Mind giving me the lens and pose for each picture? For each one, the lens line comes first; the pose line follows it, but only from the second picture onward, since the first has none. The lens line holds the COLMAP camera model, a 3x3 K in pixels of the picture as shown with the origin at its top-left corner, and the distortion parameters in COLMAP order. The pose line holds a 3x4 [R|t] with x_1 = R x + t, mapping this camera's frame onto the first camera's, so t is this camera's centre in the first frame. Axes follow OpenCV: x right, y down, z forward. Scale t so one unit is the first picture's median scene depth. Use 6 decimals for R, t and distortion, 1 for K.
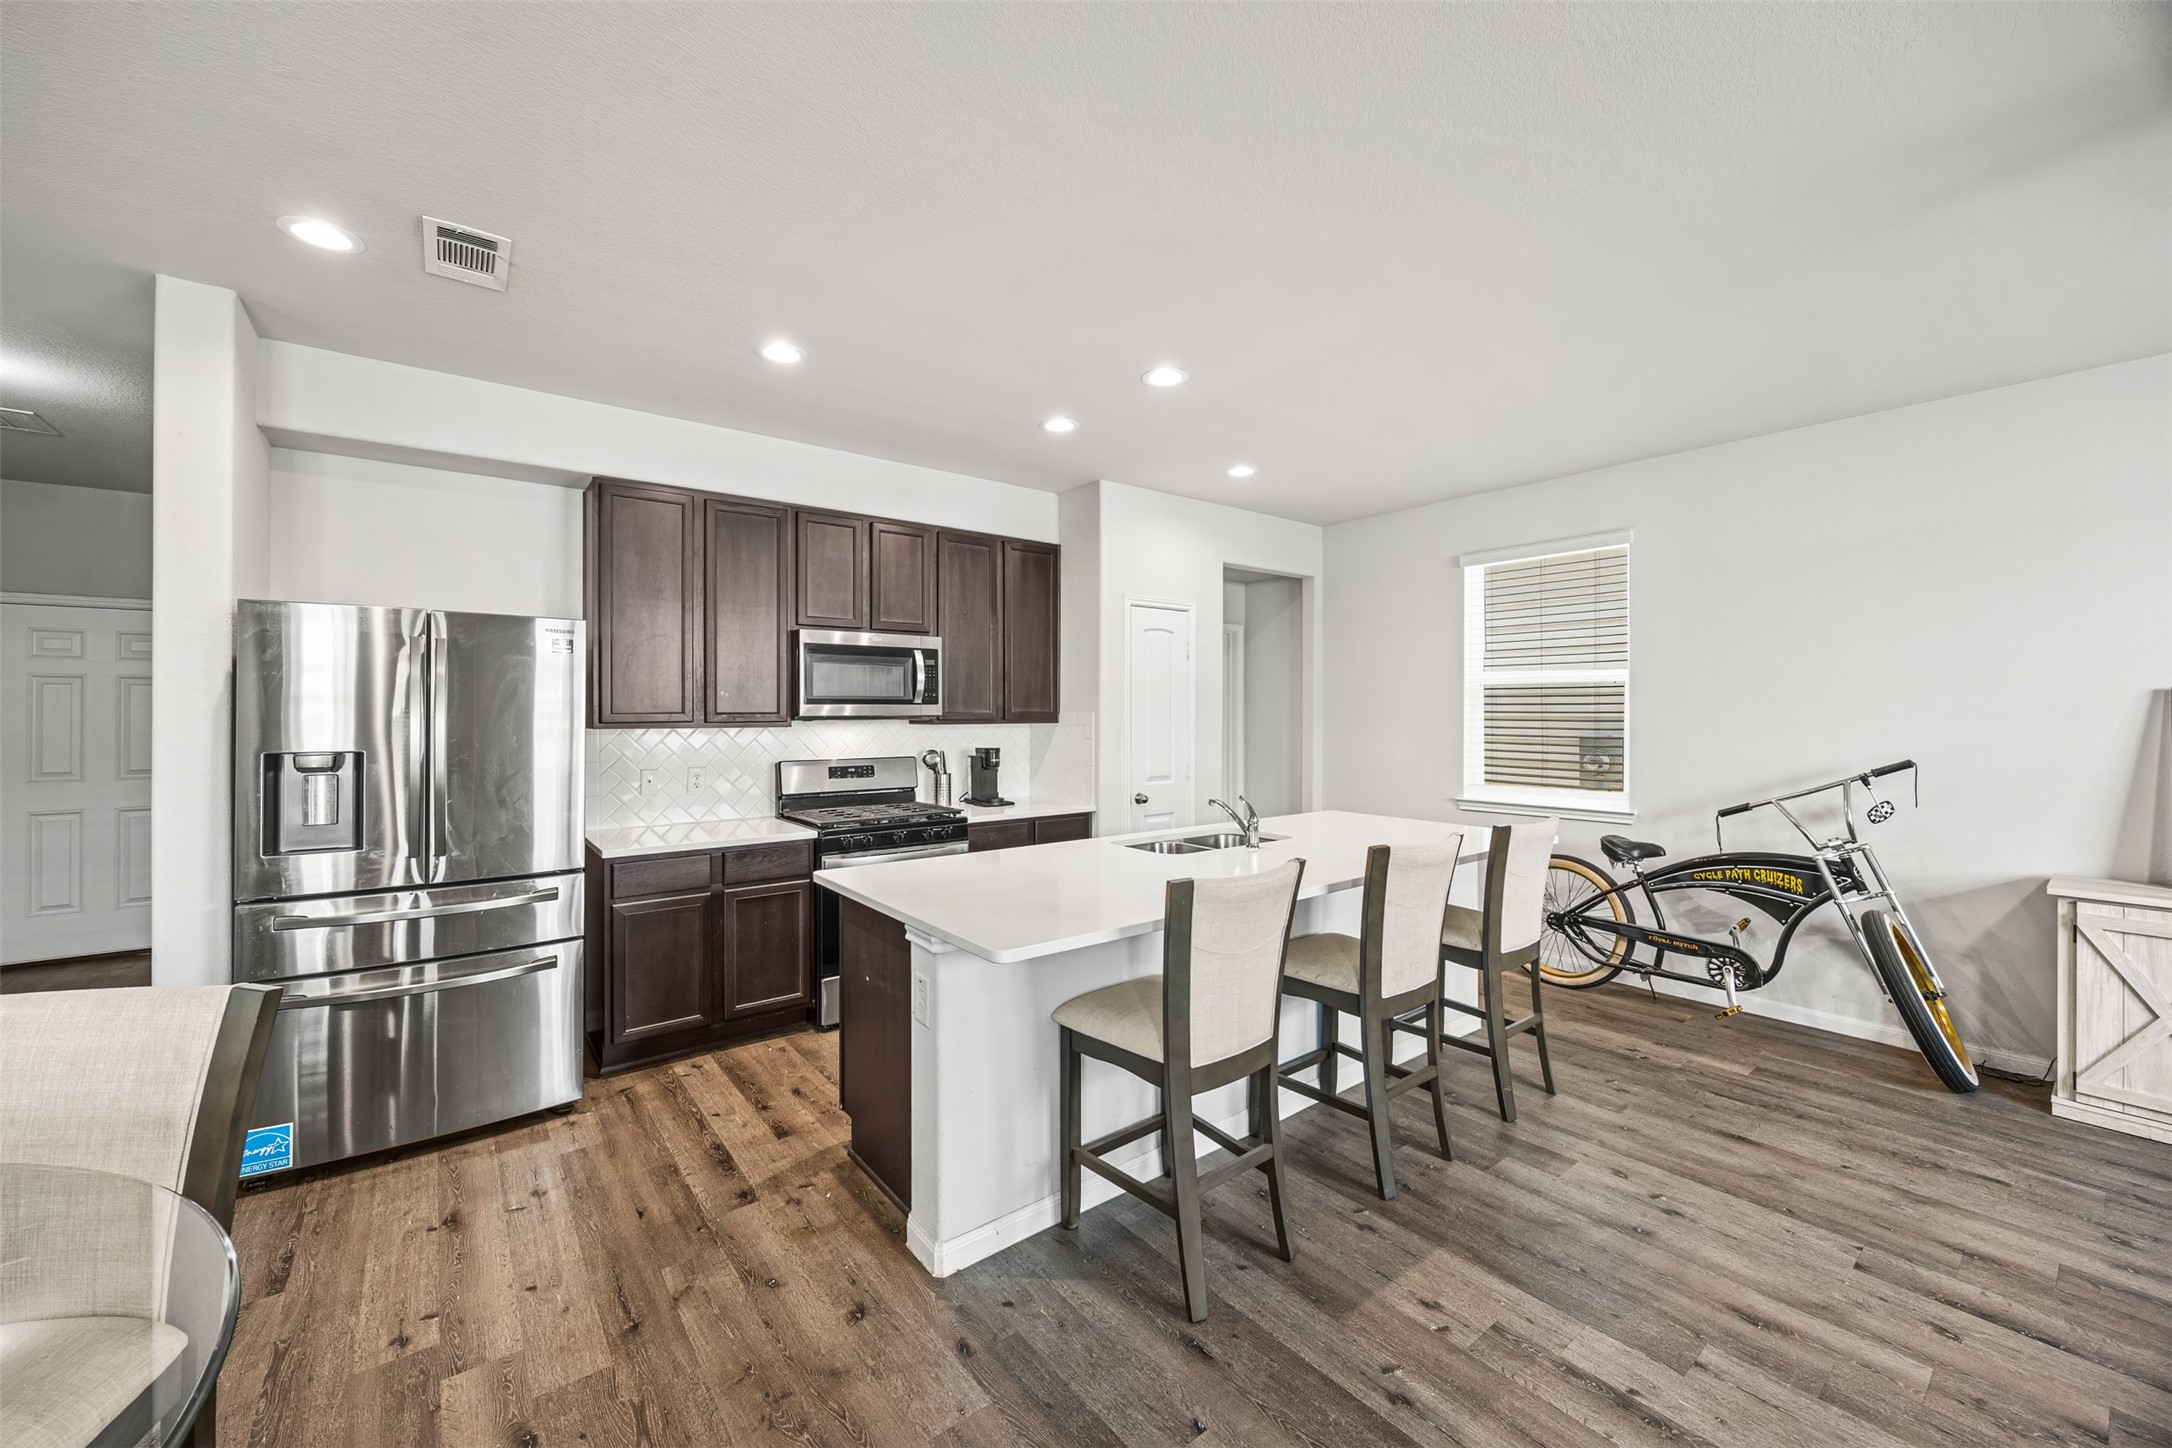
lens RADIAL K [[826.6, 0, 1079.8], [0, 826.6, 719.1], [0, 0, 1]] dist [-0.001477, -0.000287]
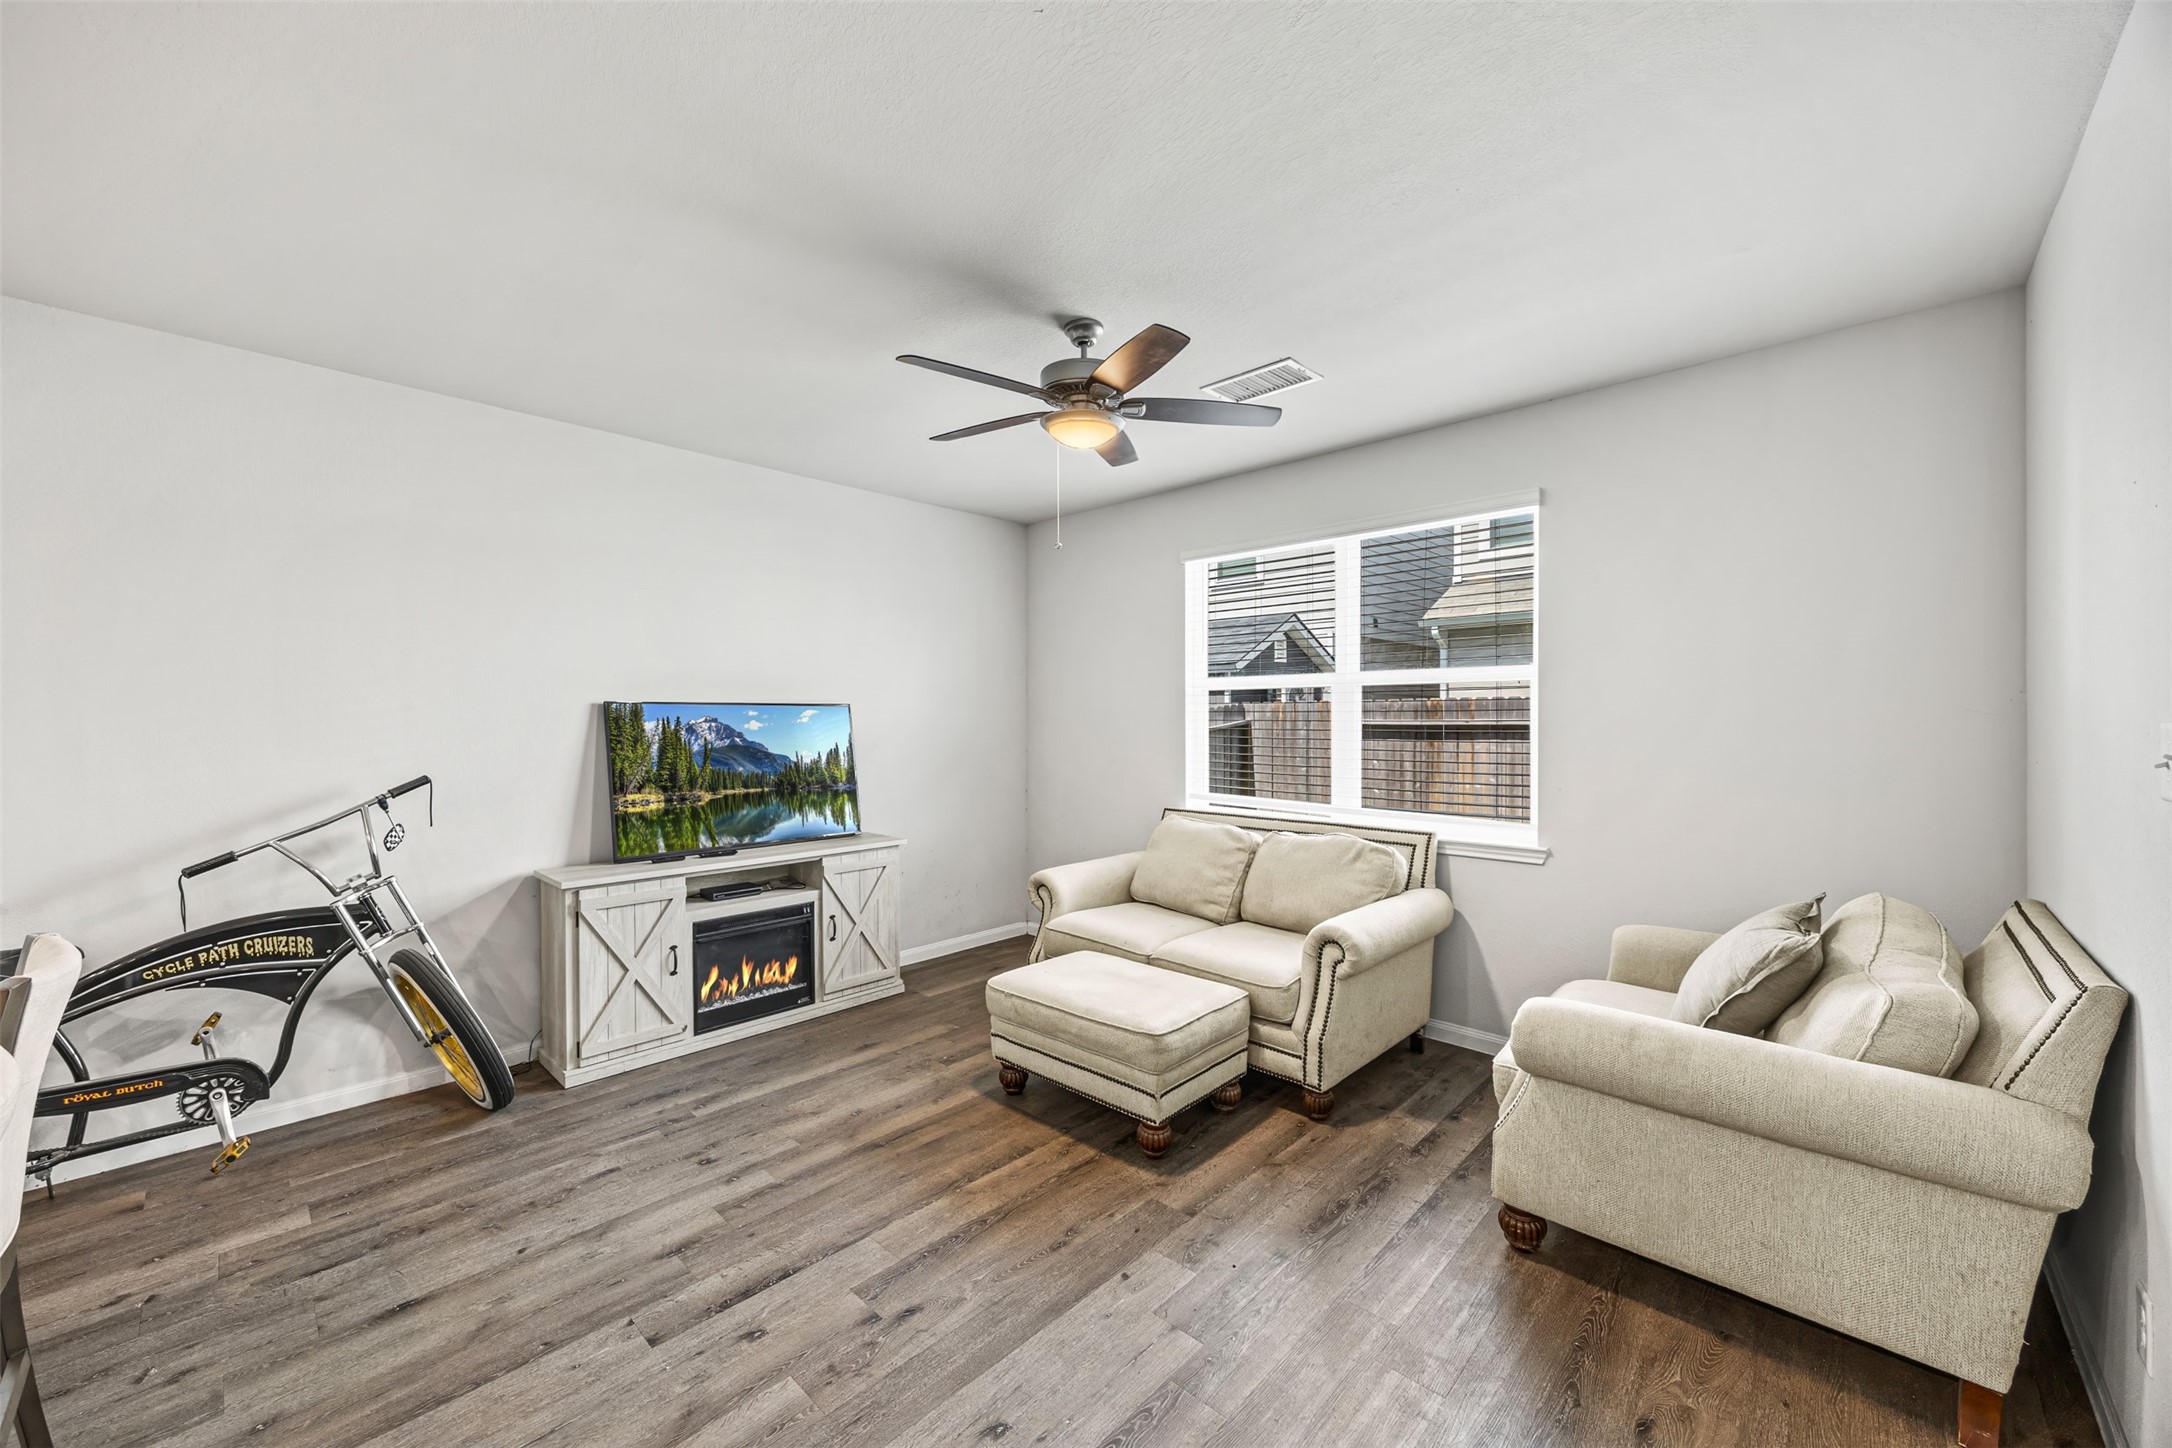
lens RADIAL K [[826.6, 0, 1079.8], [0, 826.6, 719.1], [0, 0, 1]] dist [-0.001477, -0.000287]
pose [[-0.133801, 0.000867, 0.991008, -0.003273], [0.016404, 0.999865, 0.001340, -0.002924], [-0.990872, 0.016436, -0.133797, 0.426976]]
